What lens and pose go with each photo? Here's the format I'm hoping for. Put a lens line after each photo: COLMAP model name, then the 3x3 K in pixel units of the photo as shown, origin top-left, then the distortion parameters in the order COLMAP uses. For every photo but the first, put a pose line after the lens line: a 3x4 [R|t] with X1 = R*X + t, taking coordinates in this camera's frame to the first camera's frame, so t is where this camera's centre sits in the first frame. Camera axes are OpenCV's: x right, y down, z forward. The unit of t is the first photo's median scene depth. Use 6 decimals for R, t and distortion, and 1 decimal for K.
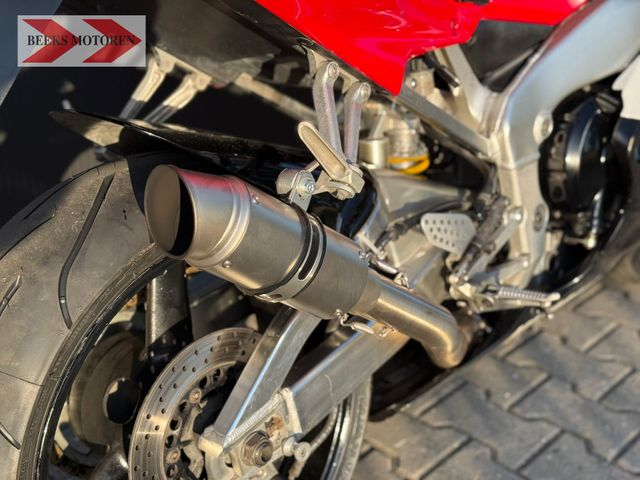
lens RADIAL K [[897.4, 0, 320.0], [0, 897.4, 240.0], [0, 0, 1]] dist [0.105583, -0.033386]
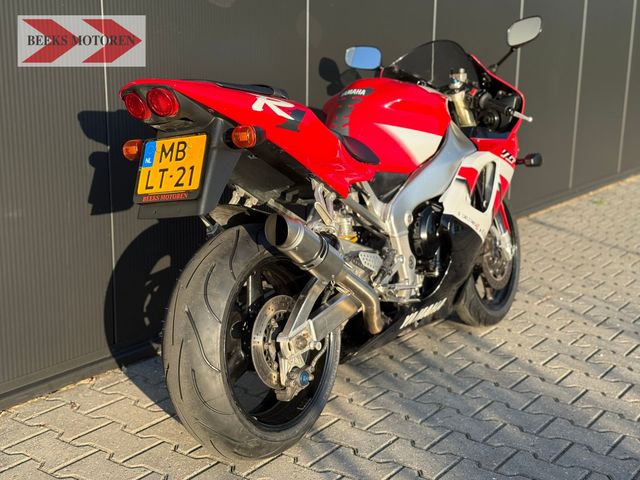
lens RADIAL K [[897.4, 0, 320.0], [0, 897.4, 240.0], [0, 0, 1]] dist [0.105583, -0.033386]
pose [[0.991316, -0.044649, 0.123691, -0.234619], [0.070674, 0.974100, -0.214791, 0.376780], [-0.110897, 0.221668, 0.968796, -1.060298]]
